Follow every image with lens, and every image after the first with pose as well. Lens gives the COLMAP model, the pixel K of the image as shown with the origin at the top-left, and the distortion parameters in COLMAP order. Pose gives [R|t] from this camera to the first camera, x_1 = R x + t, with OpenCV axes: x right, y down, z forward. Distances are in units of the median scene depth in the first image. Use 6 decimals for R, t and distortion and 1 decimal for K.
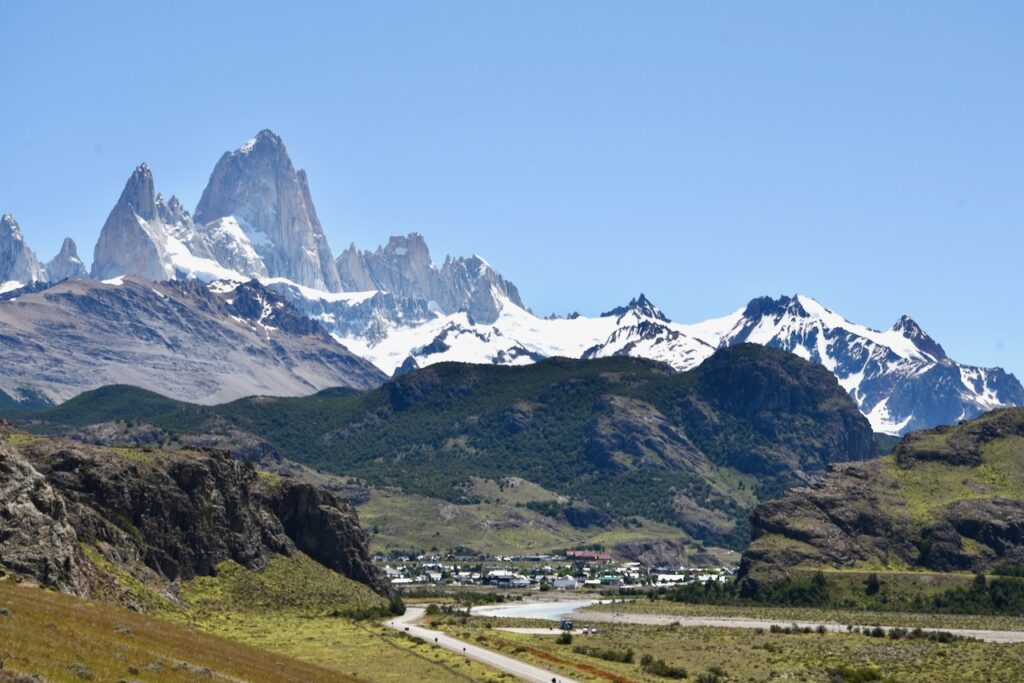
lens RADIAL K [[2241.9, 0, 538.1], [0, 2241.9, 318.5], [0, 0, 1]] dist [0.586397, 0.000000]
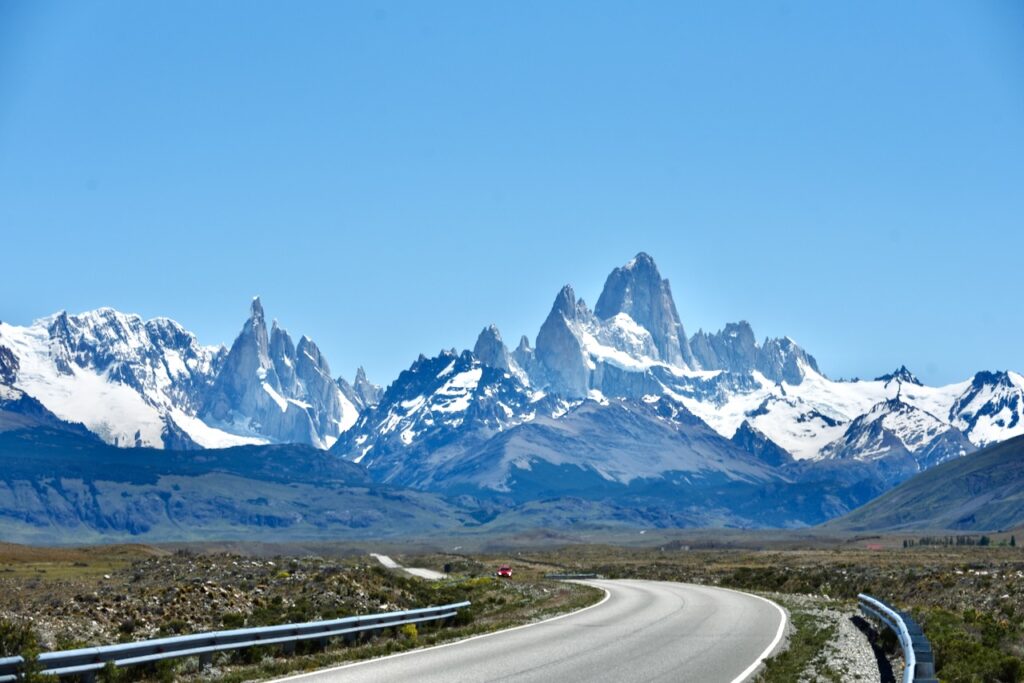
lens RADIAL K [[3392.8, 0, 513.3], [0, 3392.8, 339.3], [0, 0, 1]] dist [0.469136, 0.000000]
pose [[0.994116, 0.000719, -0.108318, 0.039121], [0.003891, 0.999095, 0.042345, -0.136573], [0.108250, -0.042518, 0.993214, -1.349215]]
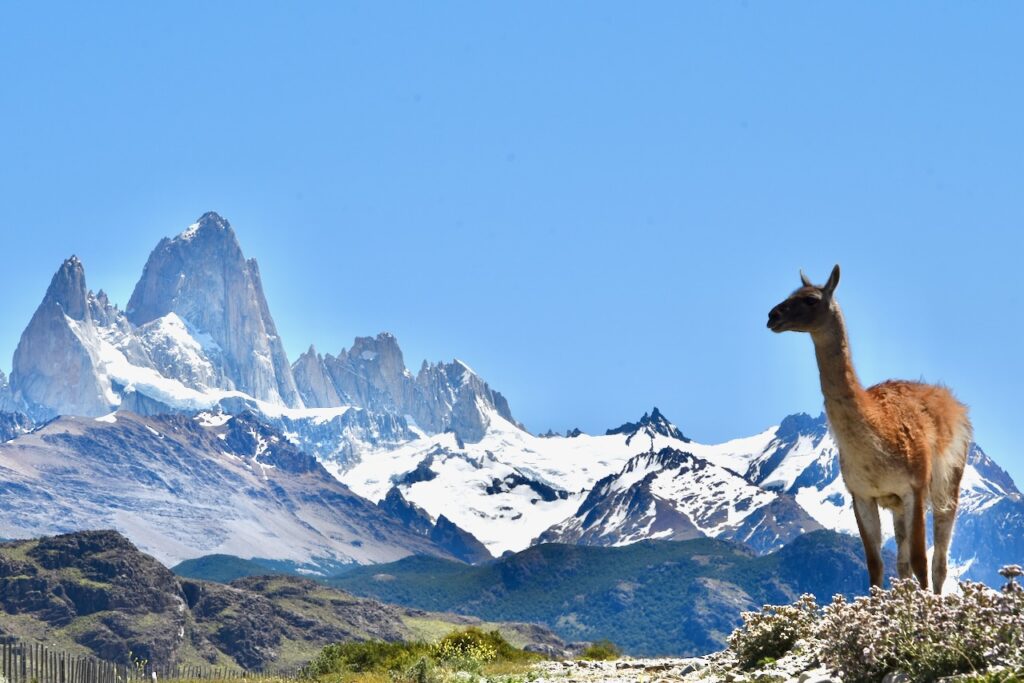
lens RADIAL K [[3081.4, 0, 513.3], [0, 3081.4, 344.8], [0, 0, 1]] dist [0.720630, 0.000000]
pose [[0.999871, 0.004455, 0.015440, -0.028378], [-0.004224, 0.999879, -0.014969, -0.019162], [-0.015504, 0.014902, 0.999769, -0.180221]]
